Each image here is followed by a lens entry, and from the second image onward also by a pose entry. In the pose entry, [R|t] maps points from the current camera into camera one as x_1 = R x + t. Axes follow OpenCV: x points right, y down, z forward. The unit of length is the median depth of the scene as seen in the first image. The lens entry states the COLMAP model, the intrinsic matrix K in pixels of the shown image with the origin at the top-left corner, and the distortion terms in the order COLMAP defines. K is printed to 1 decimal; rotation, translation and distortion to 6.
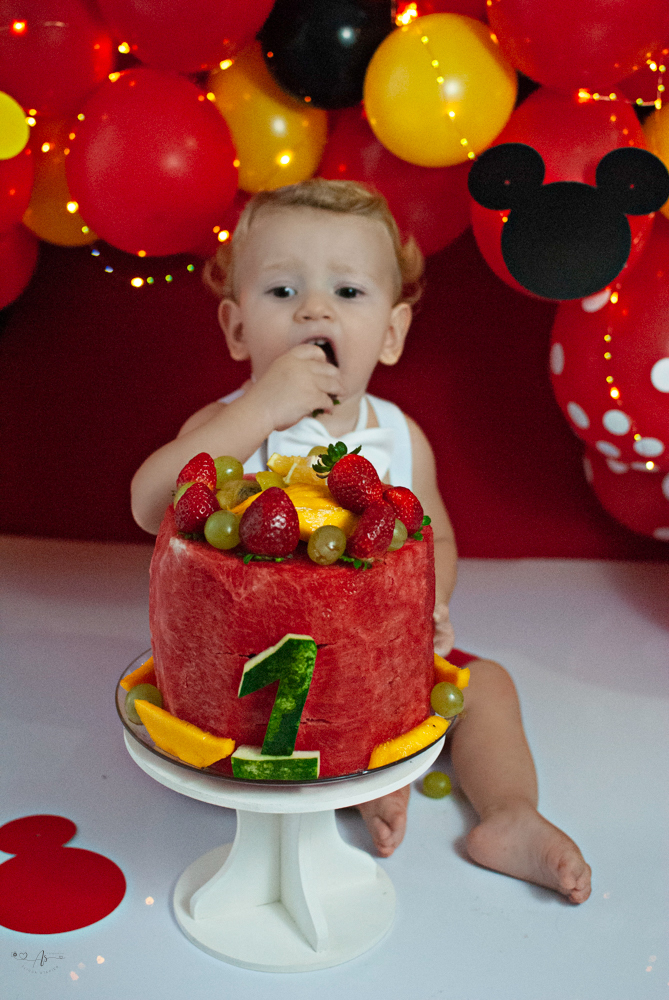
lens RADIAL K [[1524.1, 0, 334.5], [0, 1524.1, 500.0], [0, 0, 1]] dist [-0.176497, -0.008473]
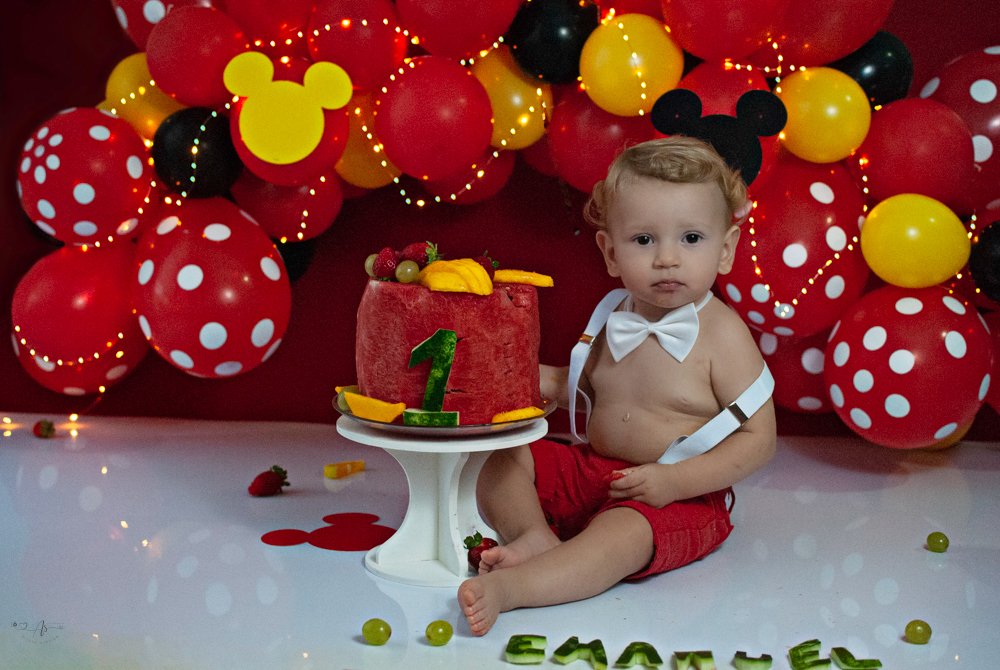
lens RADIAL K [[1577.7, 0, 447.9], [0, 1577.7, 334.2], [0, 0, 1]] dist [-0.190170, 0.004674]
pose [[0.996974, 0.005224, -0.077565, 0.106437], [-0.021522, 0.977291, -0.210805, 0.437165], [0.074702, 0.211836, 0.974446, -0.624393]]
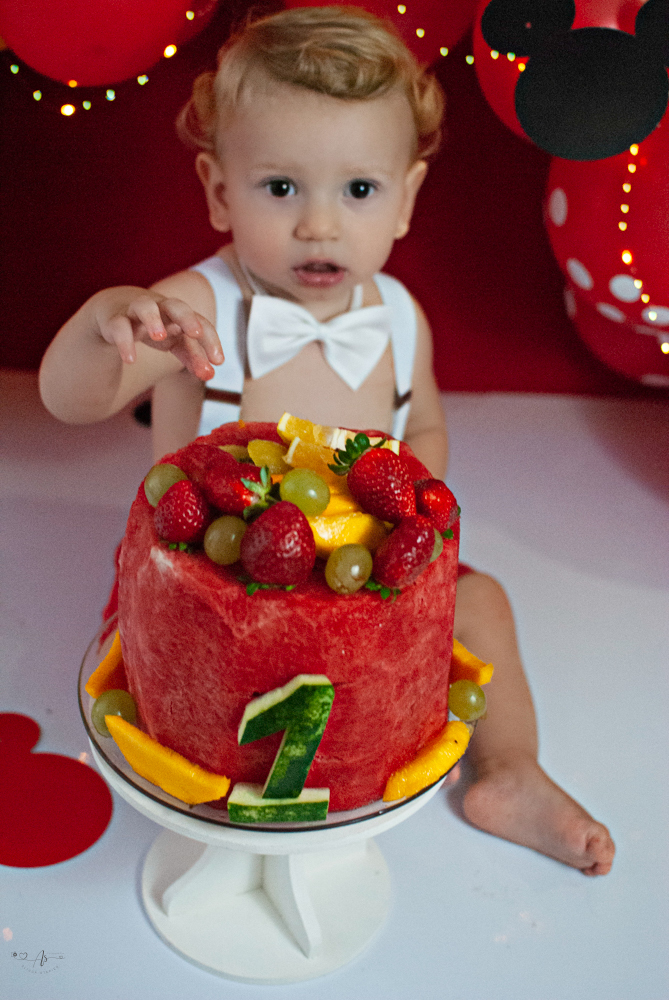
lens RADIAL K [[1524.1, 0, 334.5], [0, 1524.1, 500.0], [0, 0, 1]] dist [-0.176497, -0.008473]
pose [[0.996601, 0.000553, 0.082381, -0.078060], [-0.019444, 0.973304, 0.228693, -0.190135], [-0.080056, -0.229518, 0.970007, 0.210104]]
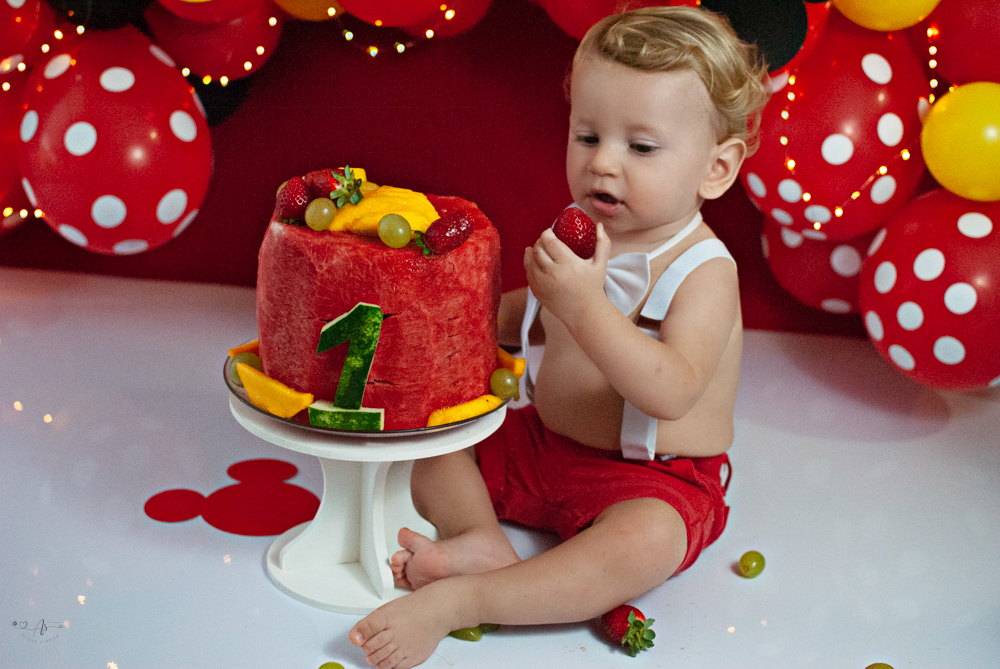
lens RADIAL K [[1524.1, 0, 500.0], [0, 1524.1, 334.5], [0, 0, 1]] dist [-0.176497, -0.008473]
pose [[0.997290, 0.060925, -0.041242, 0.126402], [-0.061610, 0.997979, -0.015559, 0.121786], [0.040211, 0.018058, 0.999028, -0.181537]]
